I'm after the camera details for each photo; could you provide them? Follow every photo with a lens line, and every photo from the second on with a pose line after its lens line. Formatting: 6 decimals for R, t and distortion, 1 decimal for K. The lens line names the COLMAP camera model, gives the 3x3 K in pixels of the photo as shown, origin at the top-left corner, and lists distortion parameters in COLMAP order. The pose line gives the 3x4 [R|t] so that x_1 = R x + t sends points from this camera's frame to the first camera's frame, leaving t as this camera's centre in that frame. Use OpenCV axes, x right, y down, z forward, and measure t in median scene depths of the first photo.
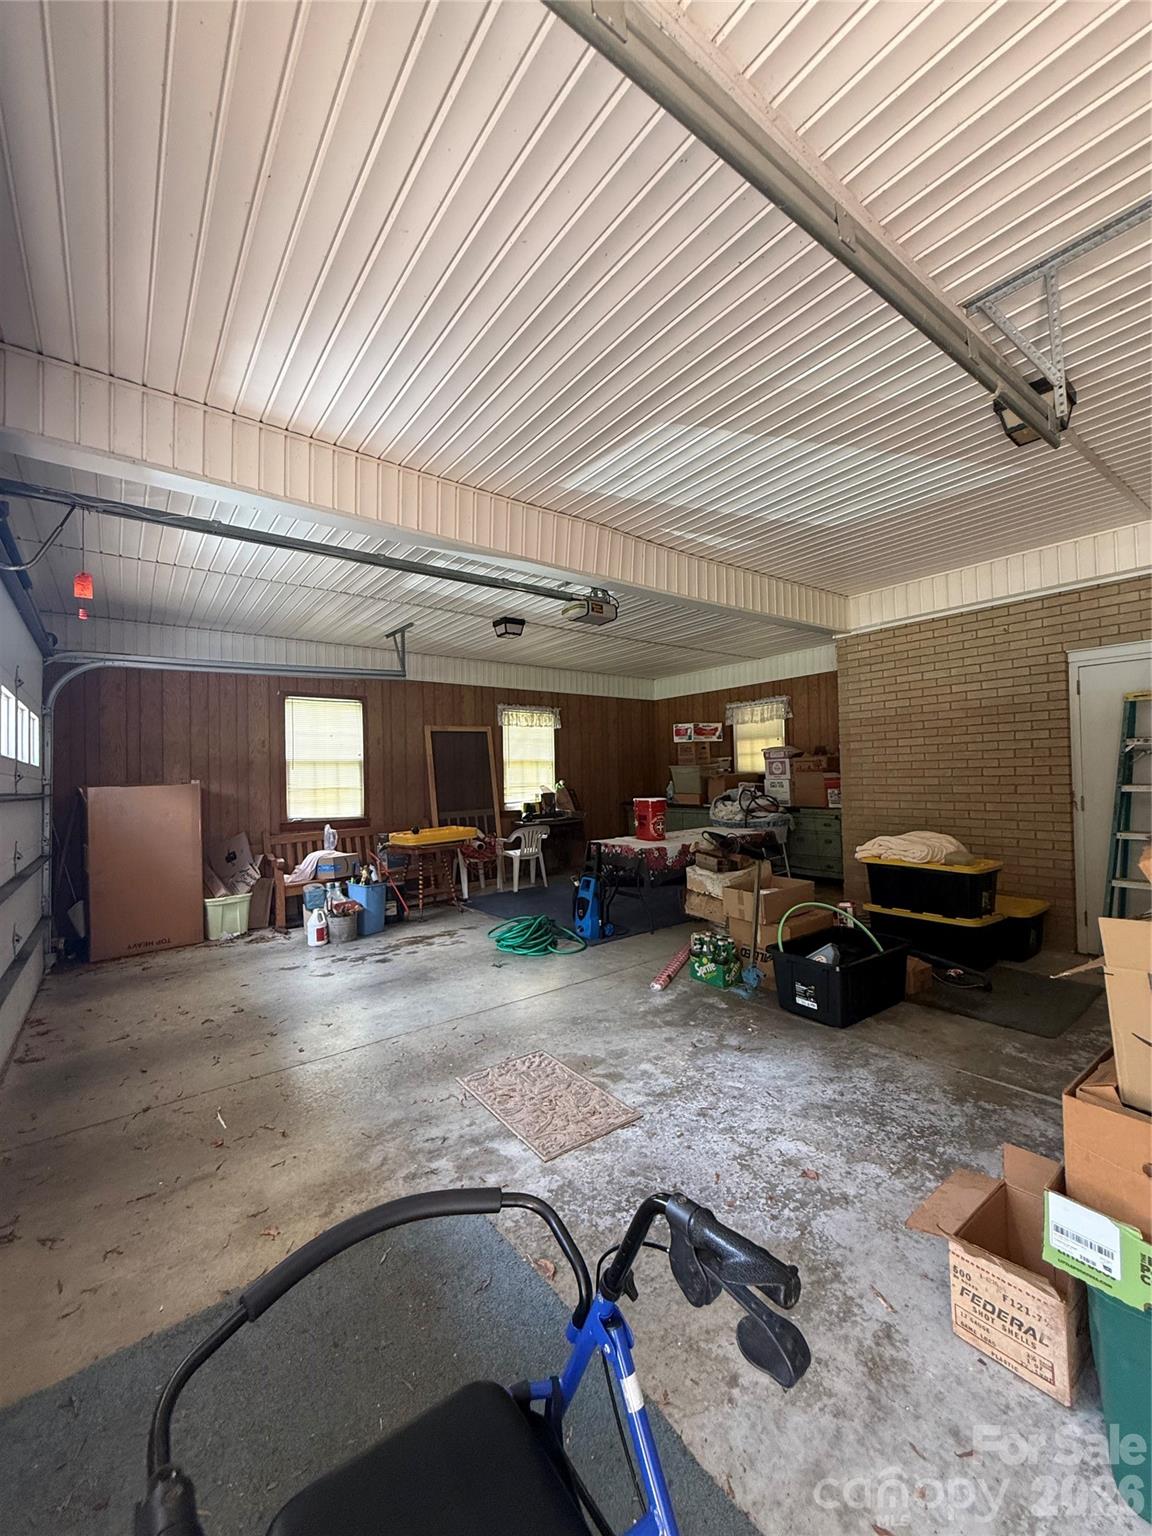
lens RADIAL K [[615.3, 0, 577.4], [0, 615.3, 760.8], [0, 0, 1]] dist [-0.000461, -0.000012]
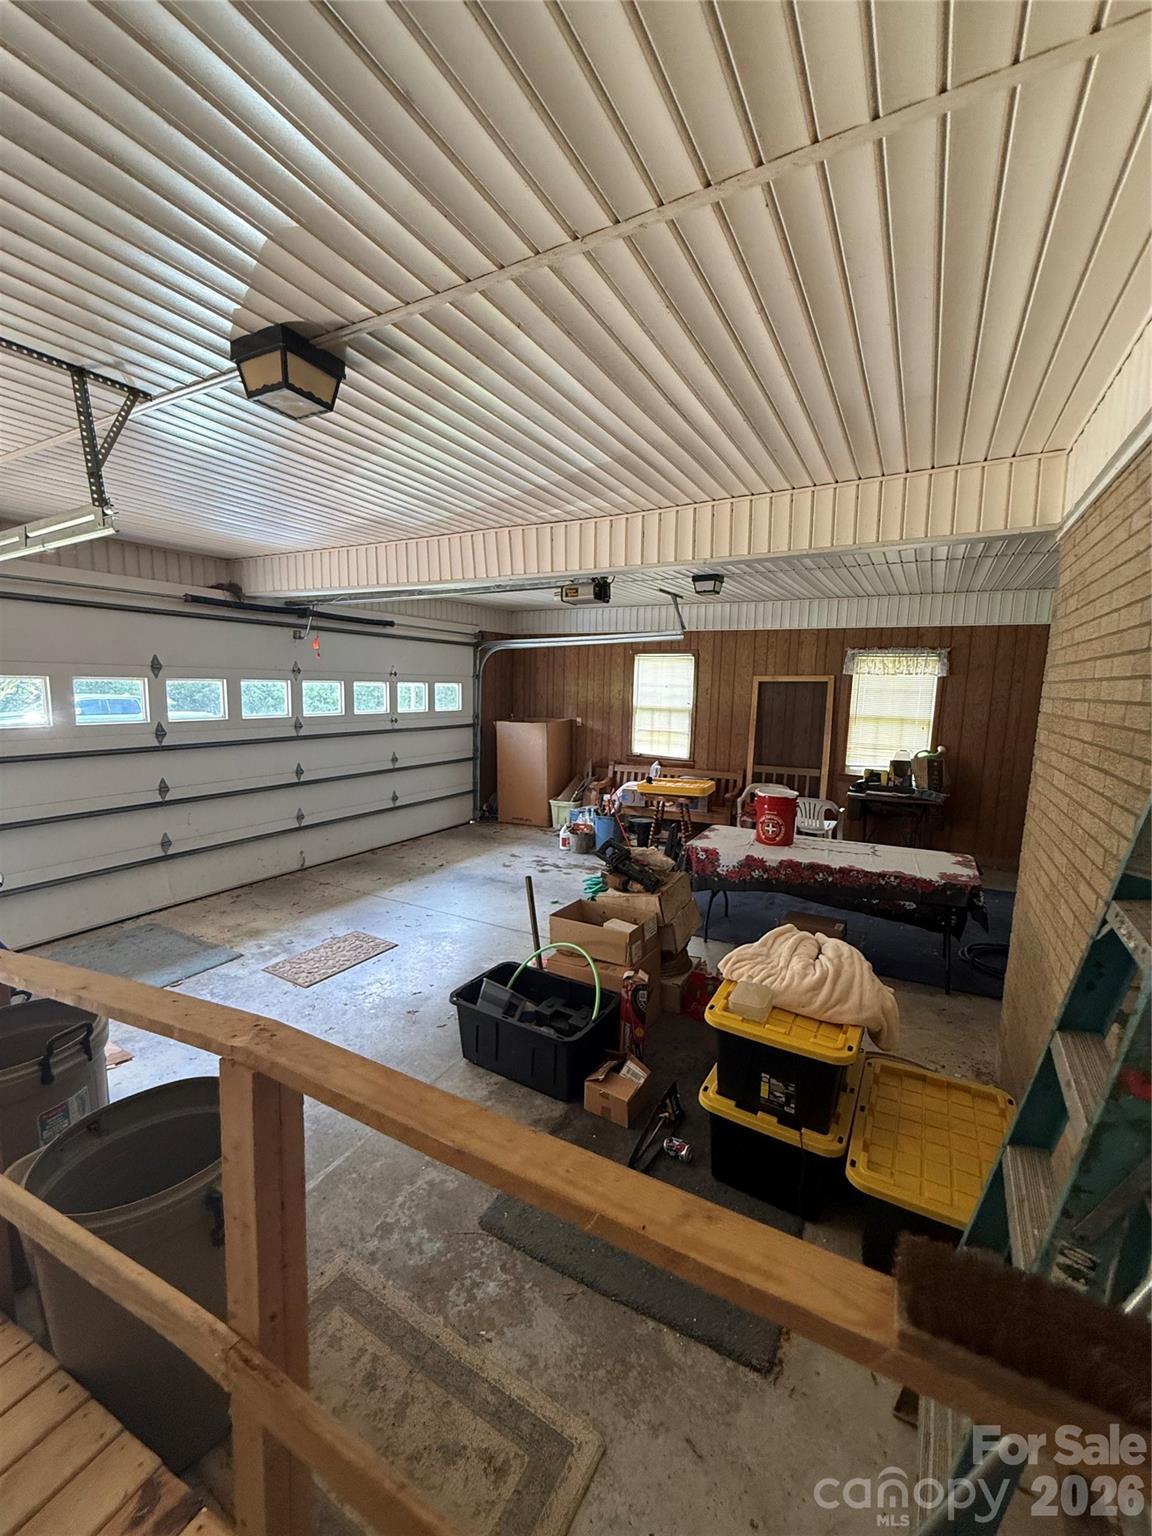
lens RADIAL K [[615.3, 0, 574.7], [0, 615.3, 760.9], [0, 0, 1]] dist [-0.000461, -0.000012]
pose [[0.394014, 0.147760, -0.907149, 0.614788], [-0.004532, 0.987293, 0.158845, -0.086872], [0.919093, -0.058476, 0.389677, 0.380009]]
